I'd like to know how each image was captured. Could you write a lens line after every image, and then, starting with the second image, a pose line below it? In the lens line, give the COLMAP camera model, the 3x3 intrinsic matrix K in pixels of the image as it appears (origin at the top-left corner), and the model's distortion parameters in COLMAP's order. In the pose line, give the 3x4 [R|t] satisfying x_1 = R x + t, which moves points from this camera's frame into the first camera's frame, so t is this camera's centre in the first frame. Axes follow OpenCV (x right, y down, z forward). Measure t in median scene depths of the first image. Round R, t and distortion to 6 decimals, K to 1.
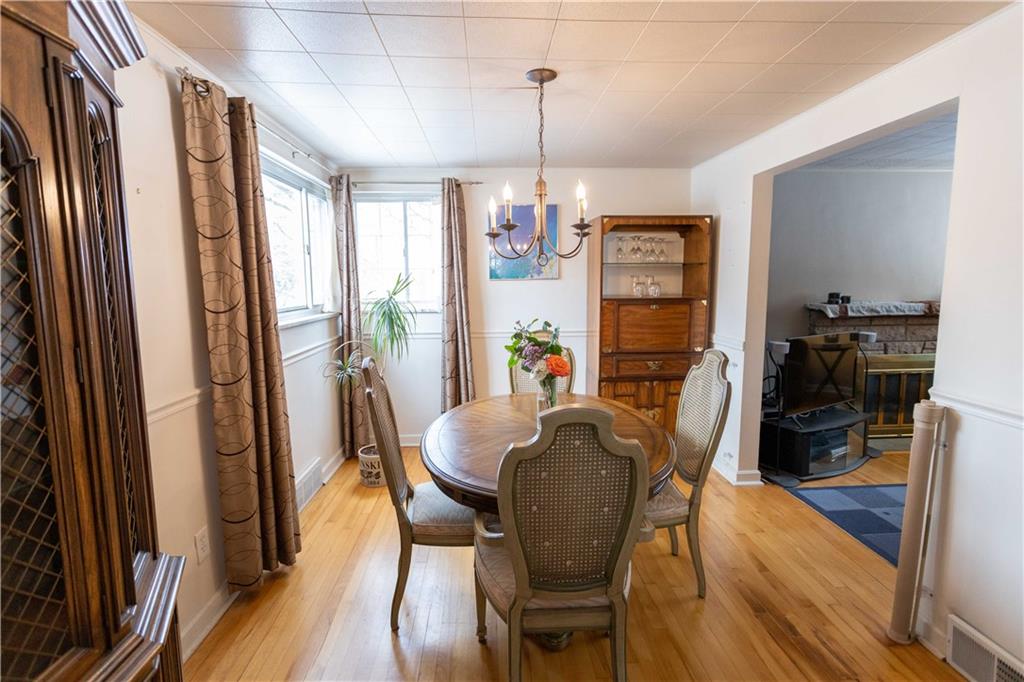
lens RADIAL K [[479.6, 0, 514.6], [0, 479.6, 333.4], [0, 0, 1]] dist [-0.000269, 0.000790]
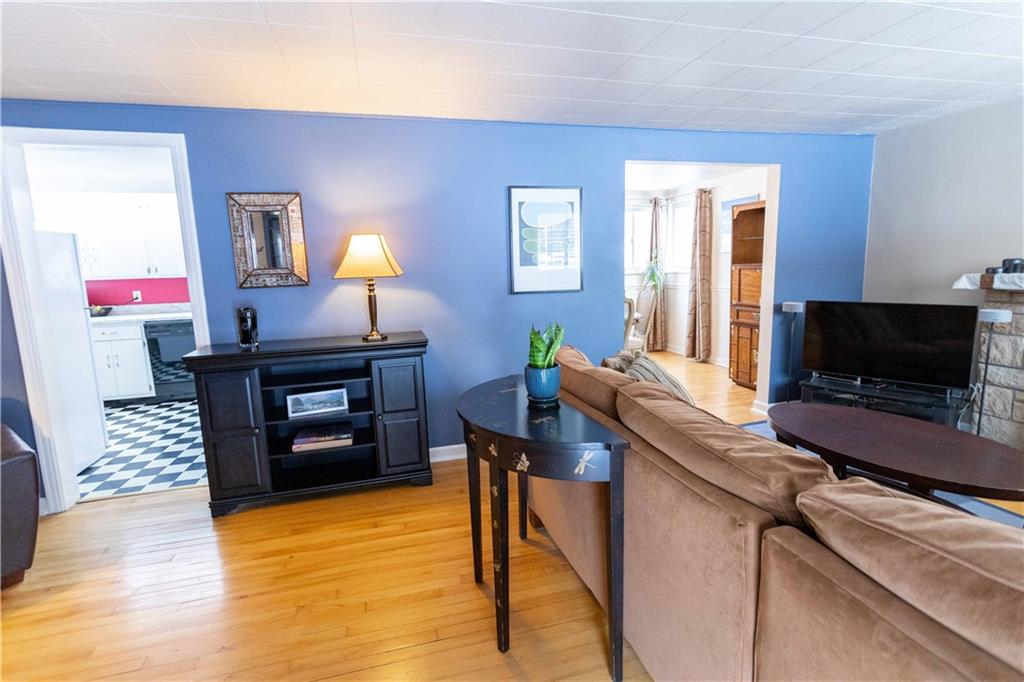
lens RADIAL K [[479.6, 0, 509.6], [0, 479.6, 332.7], [0, 0, 1]] dist [-0.000269, 0.000790]
pose [[0.213056, 0.138888, -0.967118, 1.407014], [-0.084212, 0.988772, 0.123446, 0.005971], [0.973404, 0.055142, 0.222359, 0.062203]]
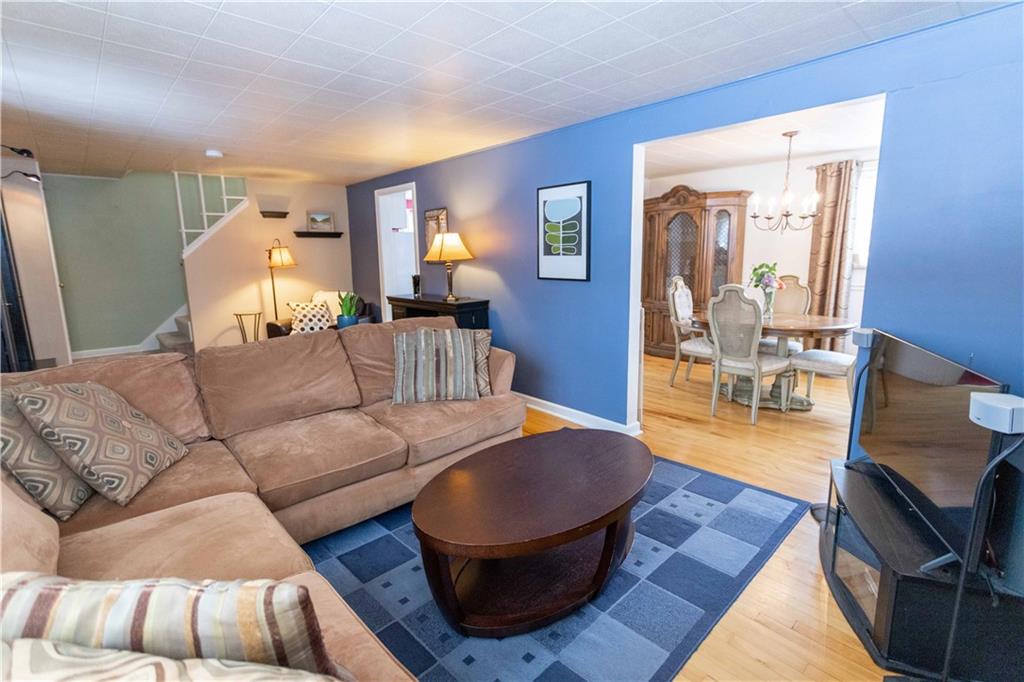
lens RADIAL K [[479.6, 0, 511.6], [0, 479.6, 334.8], [0, 0, 1]] dist [-0.000269, 0.000790]
pose [[-0.768520, 0.126437, -0.627209, 1.265748], [-0.053928, 0.963992, 0.260405, -0.114584], [0.637549, 0.233950, -0.734029, 1.073999]]
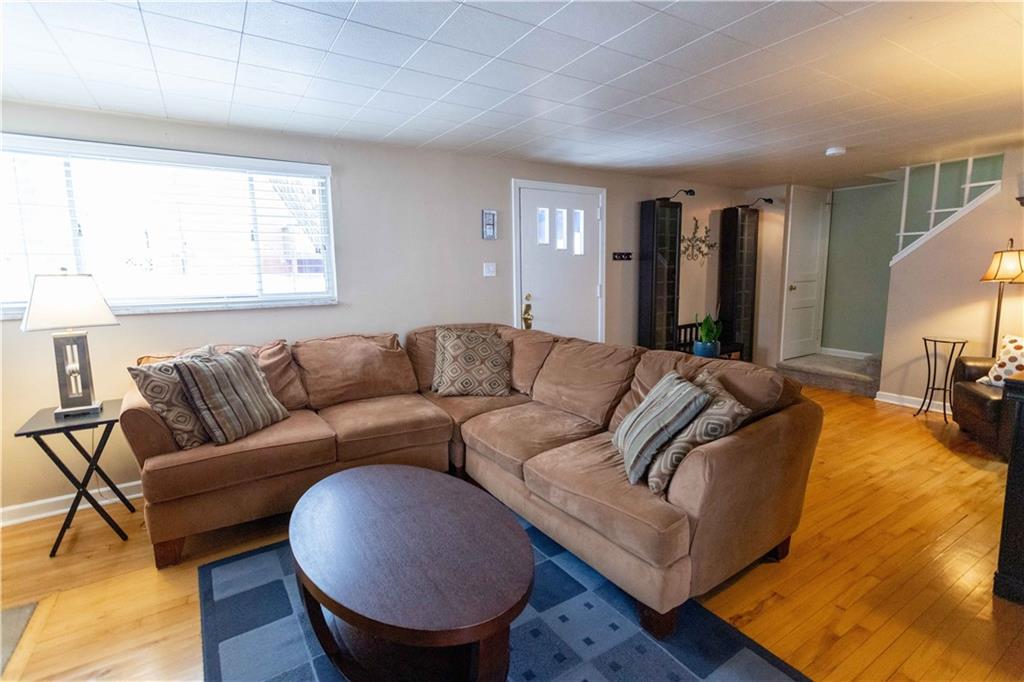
lens RADIAL K [[479.6, 0, 510.2], [0, 479.6, 334.1], [0, 0, 1]] dist [-0.000269, 0.000790]
pose [[-0.490046, -0.106949, 0.865111, 0.435358], [0.118657, 0.975023, 0.187751, -0.087041], [-0.863583, 0.194658, -0.465116, 0.820115]]
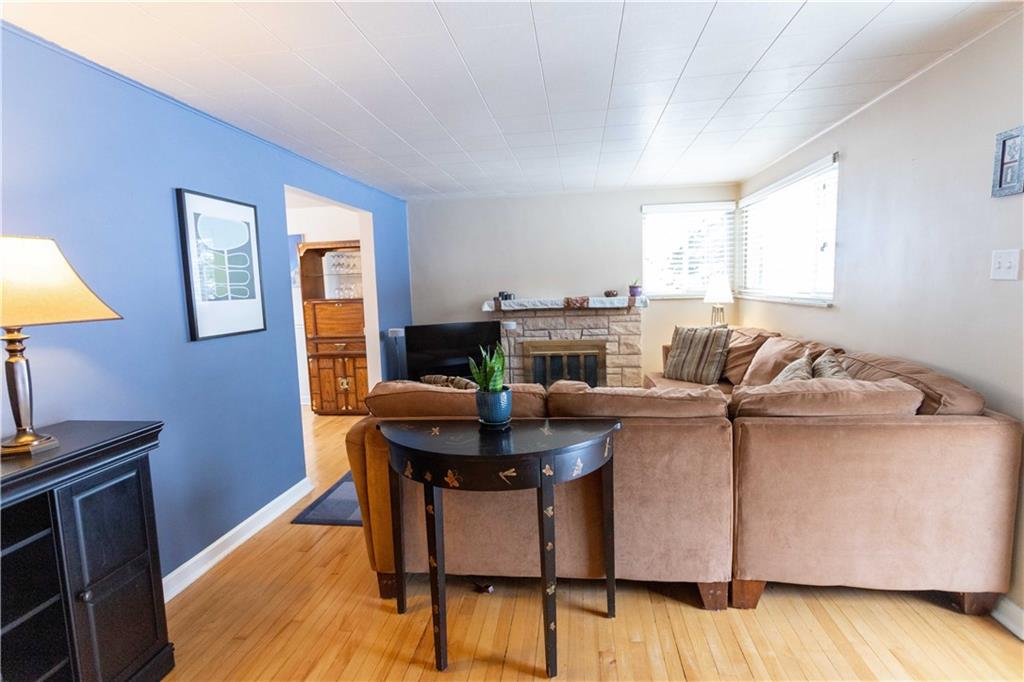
lens RADIAL K [[479.6, 0, 507.9], [0, 479.6, 333.4], [0, 0, 1]] dist [-0.000269, 0.000790]
pose [[0.981121, -0.008194, -0.193219, 1.045253], [0.006271, 0.999925, -0.010564, 0.045374], [0.193291, 0.009153, 0.981099, -0.287912]]
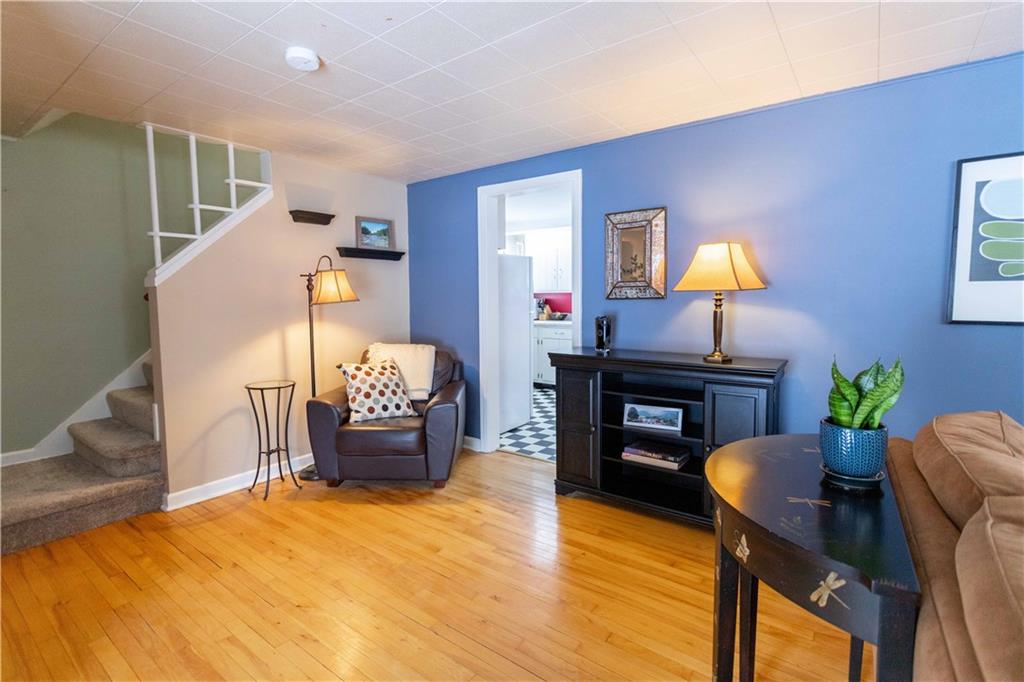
lens RADIAL K [[479.6, 0, 512.0], [0, 479.6, 332.5], [0, 0, 1]] dist [-0.000269, 0.000790]
pose [[-0.634937, 0.069623, -0.769421, 1.323557], [-0.080140, 0.984623, 0.155229, 0.006910], [0.768396, 0.160222, -0.619593, 0.222564]]
